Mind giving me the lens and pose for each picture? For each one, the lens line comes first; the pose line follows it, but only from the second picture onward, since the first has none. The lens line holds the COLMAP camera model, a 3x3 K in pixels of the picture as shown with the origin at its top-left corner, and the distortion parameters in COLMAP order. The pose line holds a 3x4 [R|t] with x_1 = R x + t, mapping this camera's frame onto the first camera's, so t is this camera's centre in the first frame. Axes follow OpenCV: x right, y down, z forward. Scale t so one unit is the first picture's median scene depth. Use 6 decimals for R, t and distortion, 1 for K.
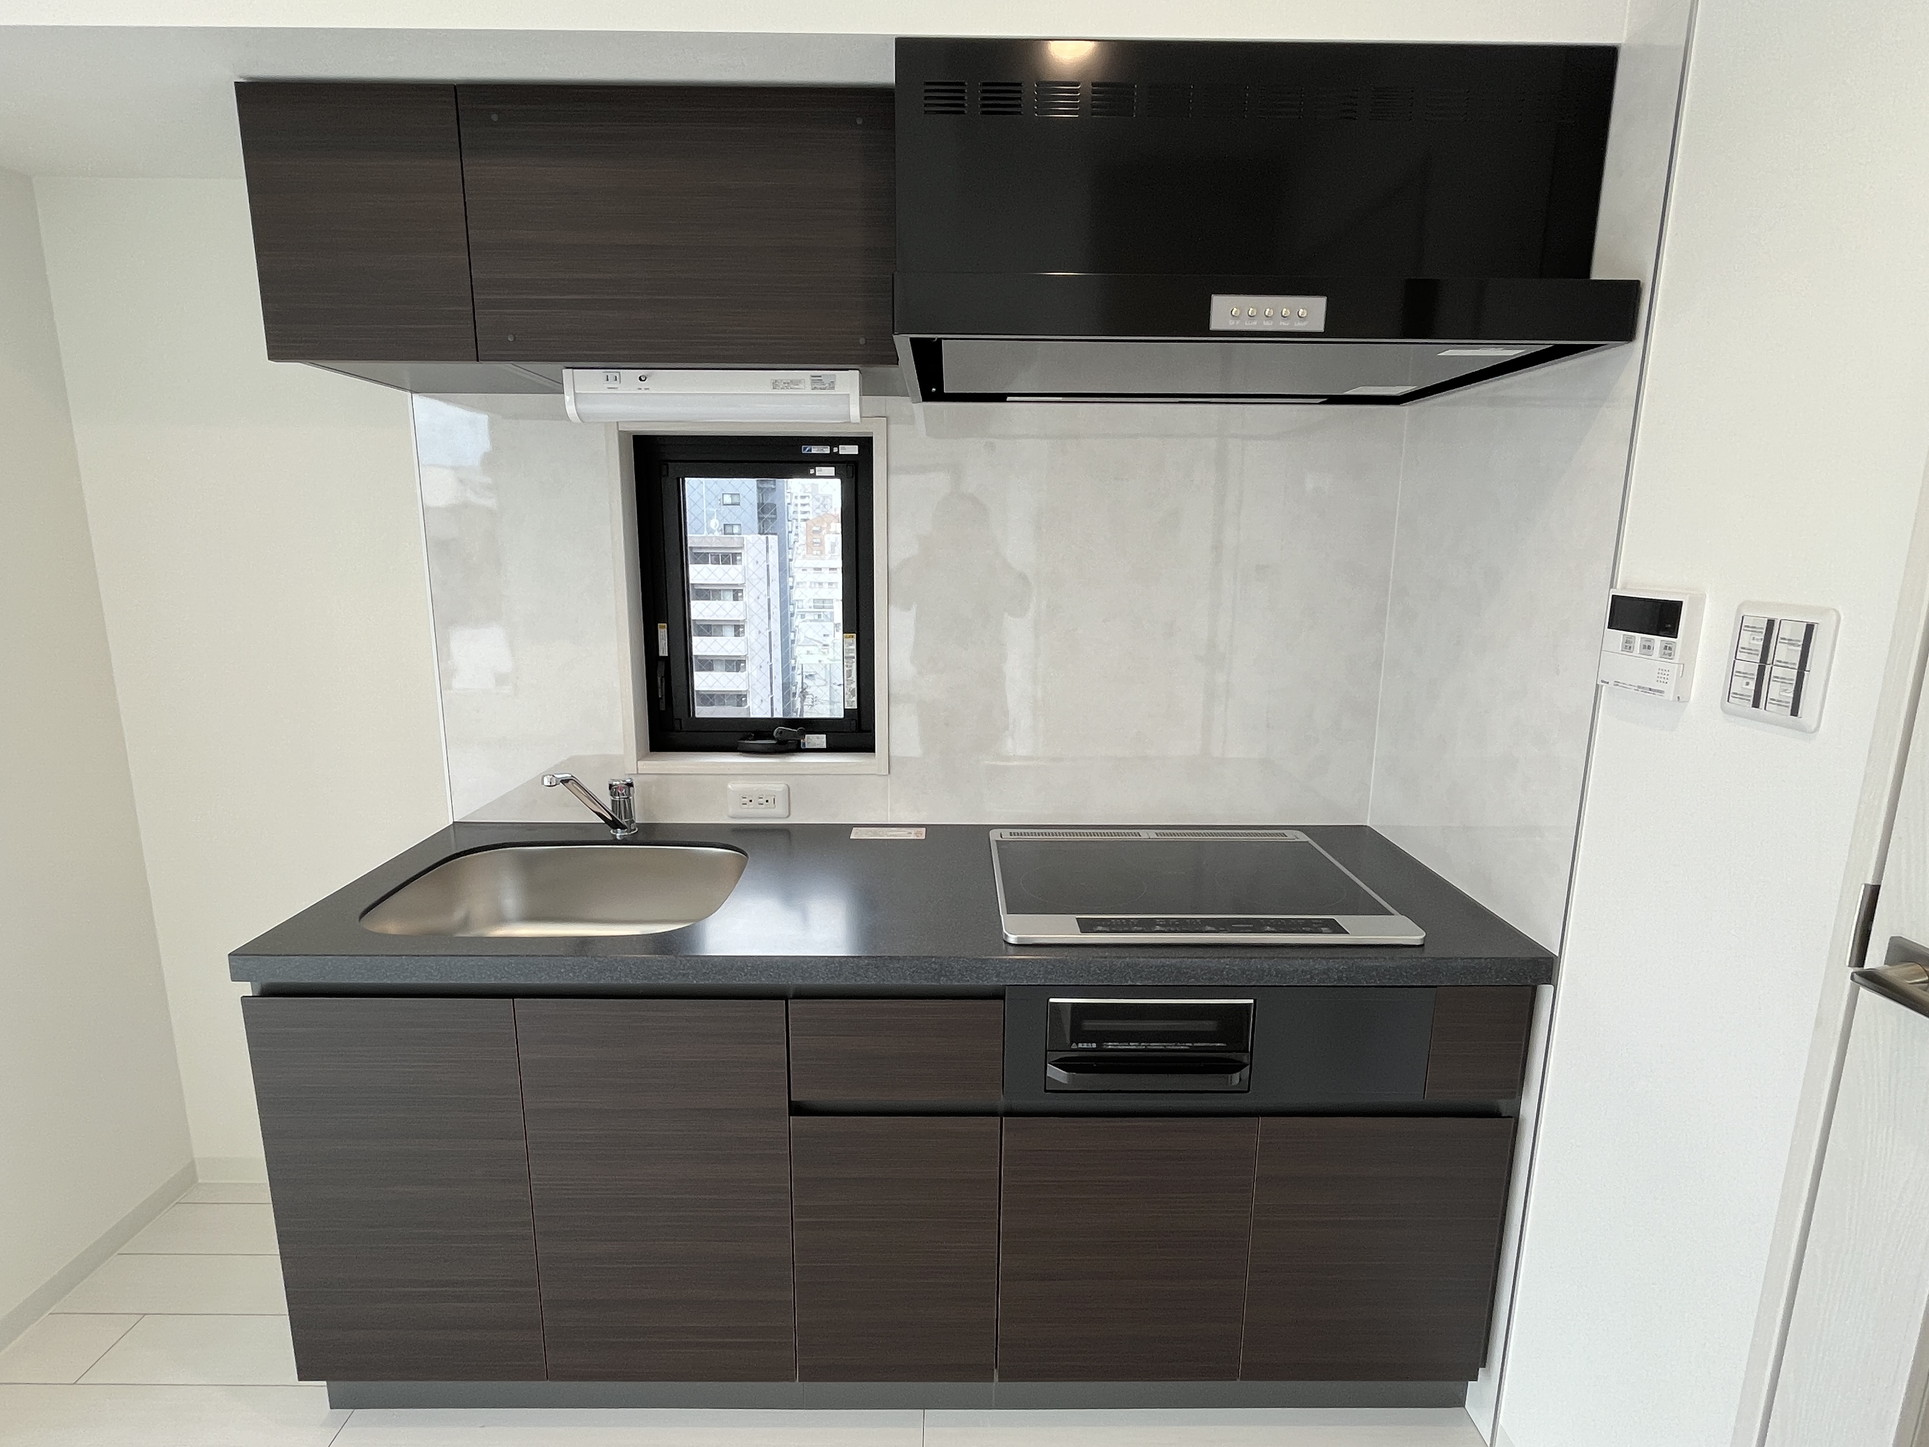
lens RADIAL K [[959.9, 0, 952.7], [0, 959.9, 725.8], [0, 0, 1]] dist [-0.006224, 0.001721]
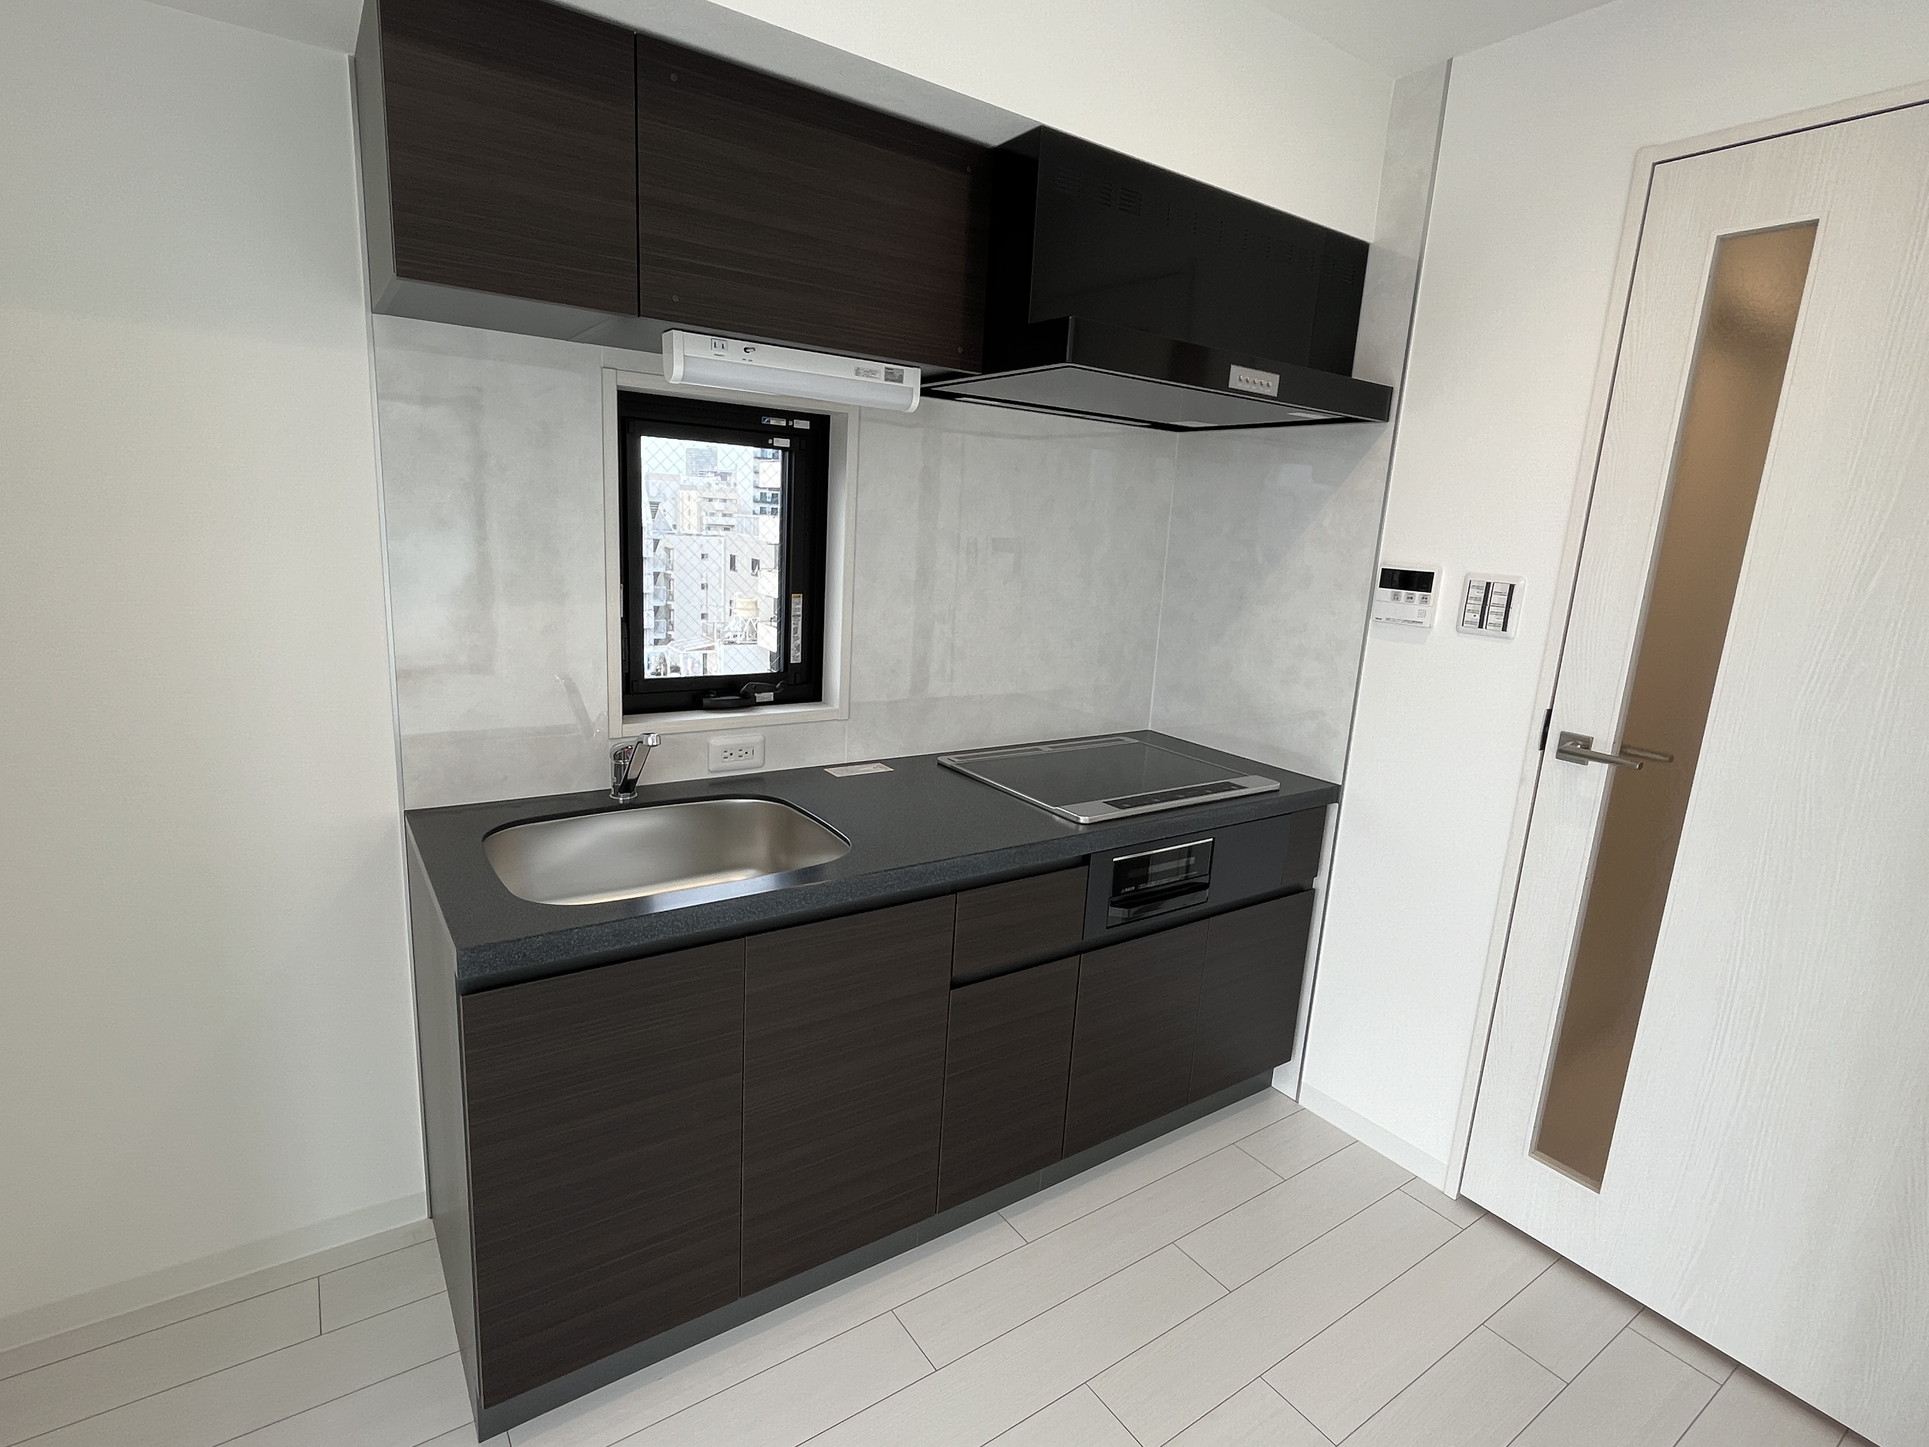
lens RADIAL K [[959.9, 0, 959.5], [0, 959.9, 725.7], [0, 0, 1]] dist [-0.006224, 0.001721]
pose [[0.825788, -0.079939, 0.558286, -0.809972], [0.059450, 0.996727, 0.054782, 0.006207], [-0.560838, -0.012049, 0.827838, -0.010337]]
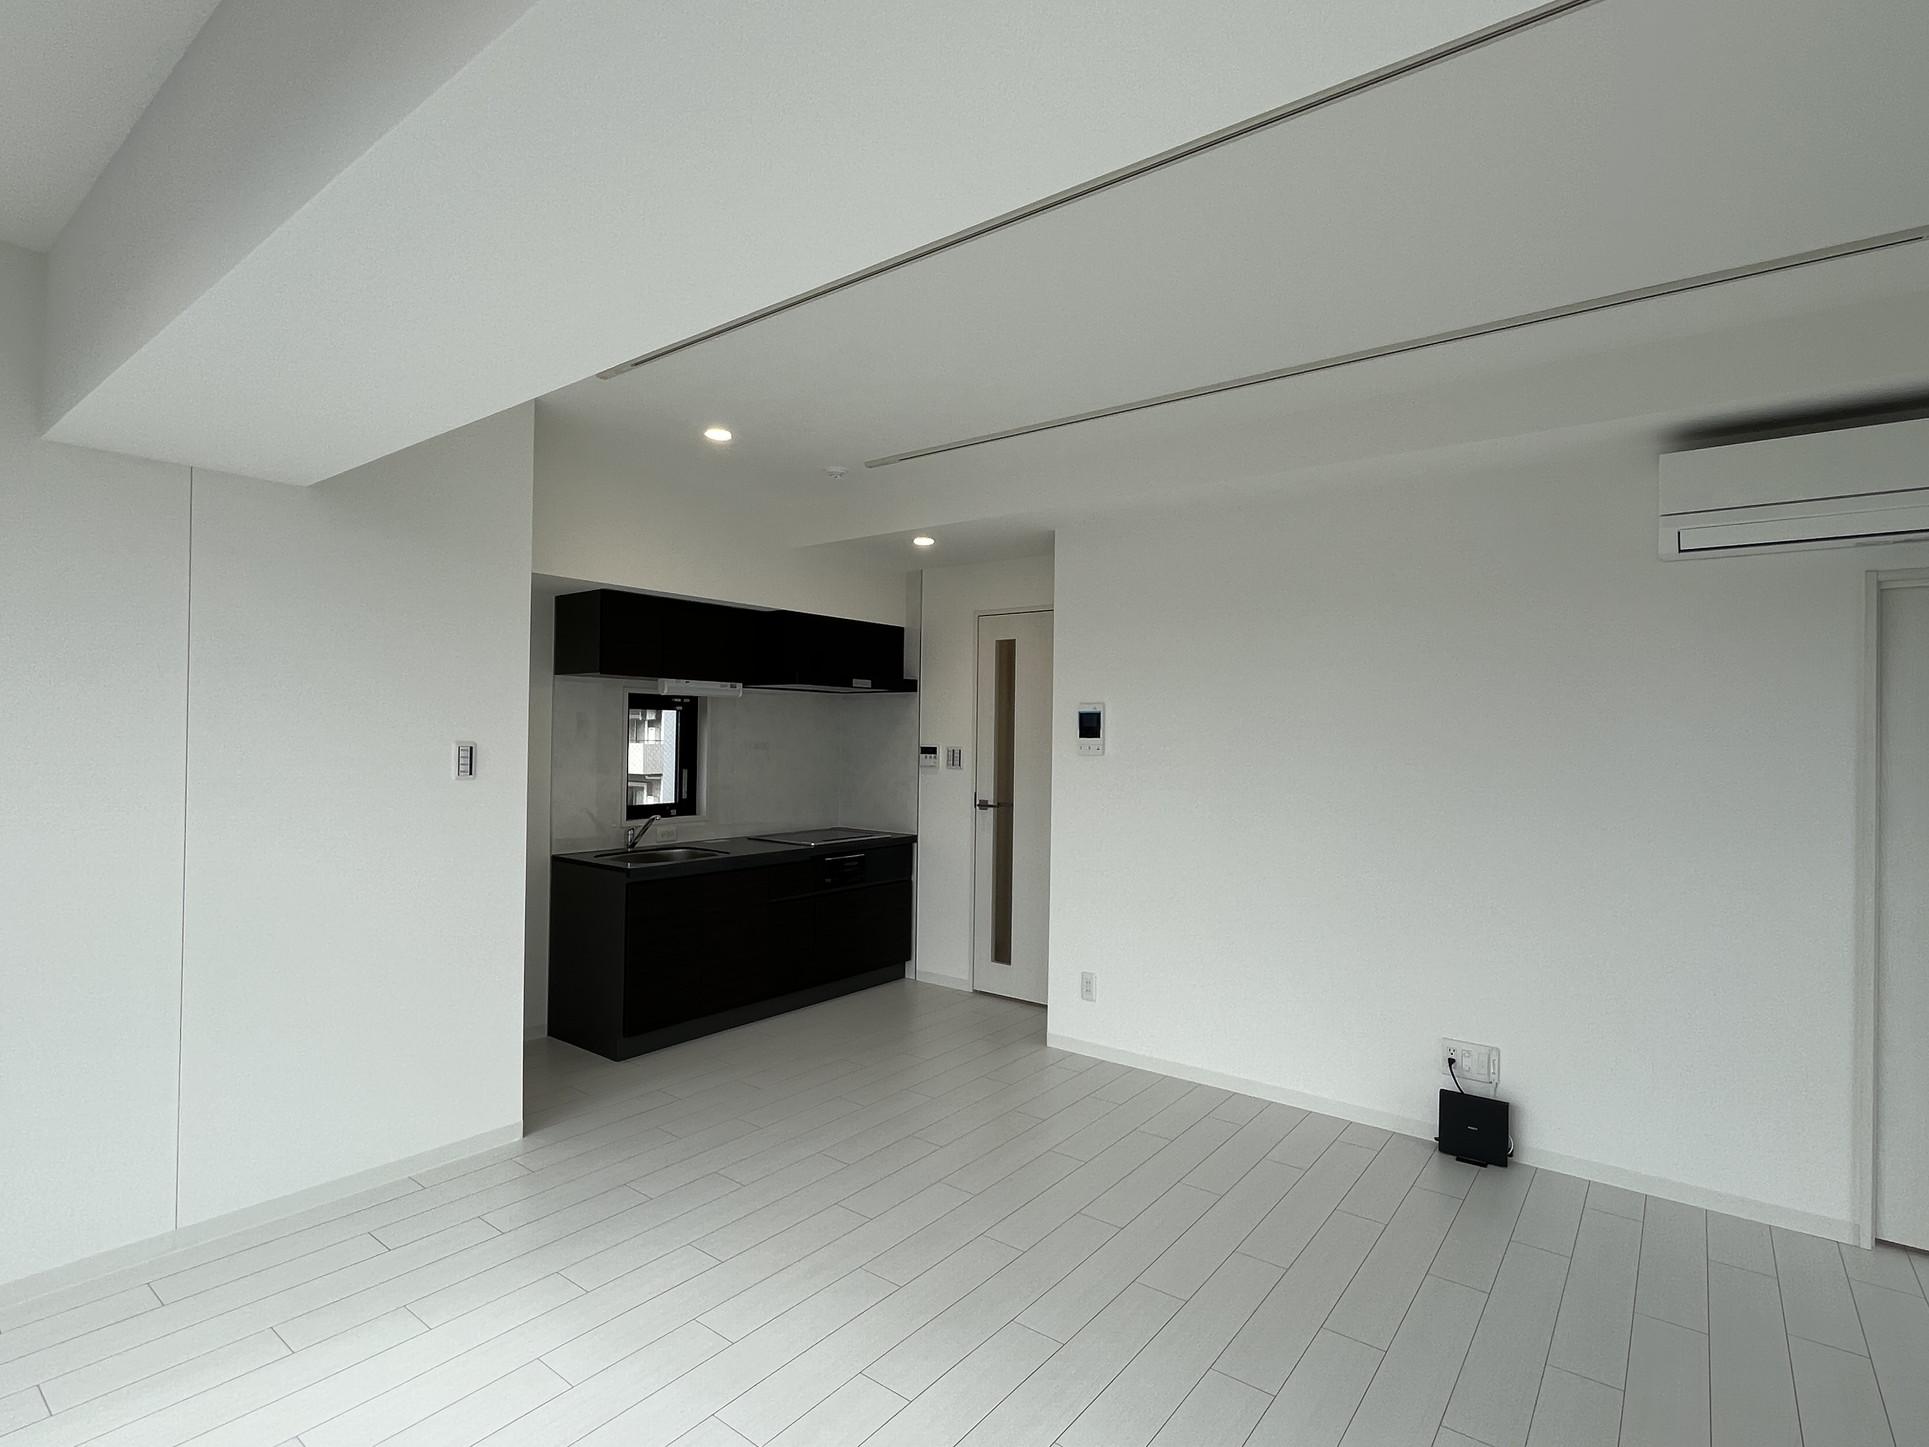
lens RADIAL K [[959.9, 0, 967.3], [0, 959.9, 732.0], [0, 0, 1]] dist [-0.006224, 0.001721]
pose [[0.609876, 0.003233, 0.792490, -2.387132], [0.144208, 0.982844, -0.114988, 0.300136], [-0.779266, 0.184412, 0.598947, -1.636914]]
